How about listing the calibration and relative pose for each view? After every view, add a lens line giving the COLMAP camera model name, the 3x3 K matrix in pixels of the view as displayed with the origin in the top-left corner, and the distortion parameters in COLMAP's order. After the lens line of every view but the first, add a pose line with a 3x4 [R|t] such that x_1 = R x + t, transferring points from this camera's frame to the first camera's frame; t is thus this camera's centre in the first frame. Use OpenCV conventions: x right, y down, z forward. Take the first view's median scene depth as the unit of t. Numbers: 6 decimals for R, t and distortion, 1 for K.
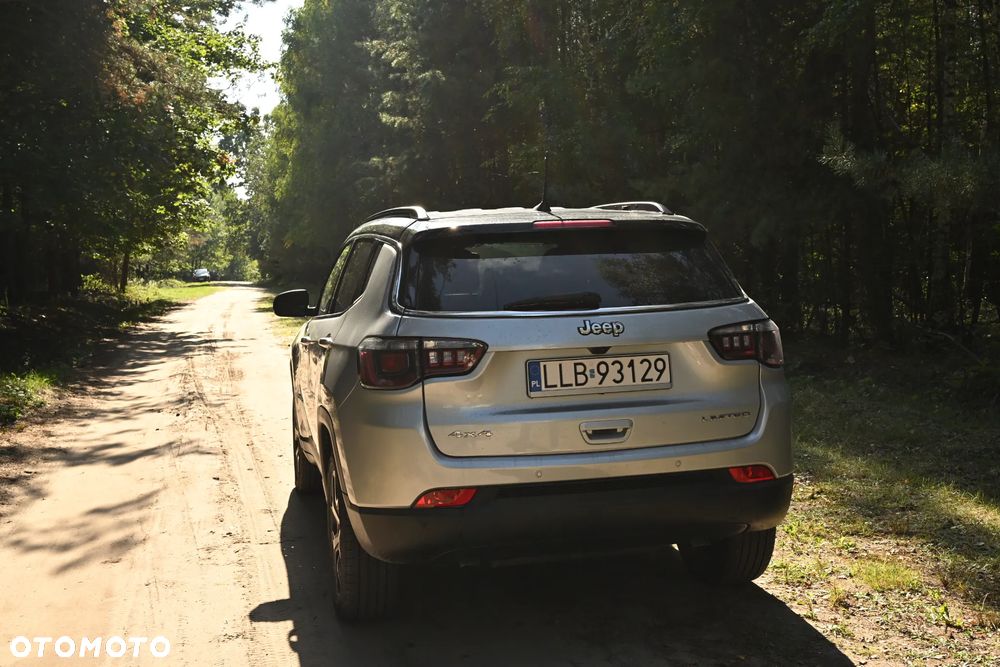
lens RADIAL K [[1132.7, 0, 504.3], [0, 1132.7, 331.4], [0, 0, 1]] dist [0.000093, 0.000000]
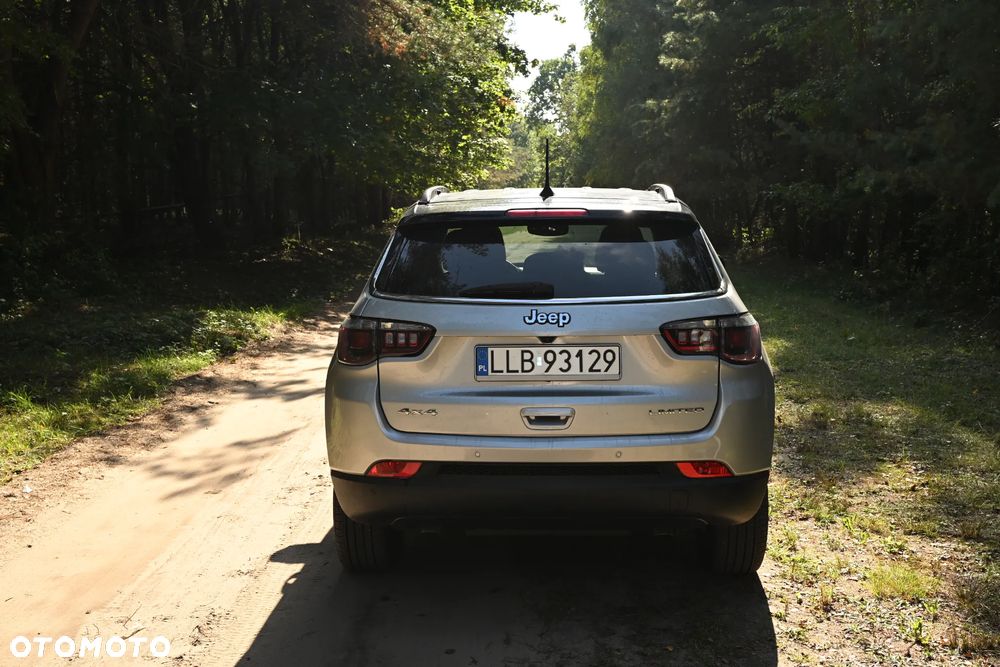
lens RADIAL K [[1132.7, 0, 505.8], [0, 1132.7, 330.5], [0, 0, 1]] dist [0.000093, 0.000000]
pose [[0.964723, 0.052922, -0.257891, 0.286816], [-0.039133, 0.997531, 0.058318, -0.045764], [0.260341, -0.046169, 0.964412, -0.003688]]
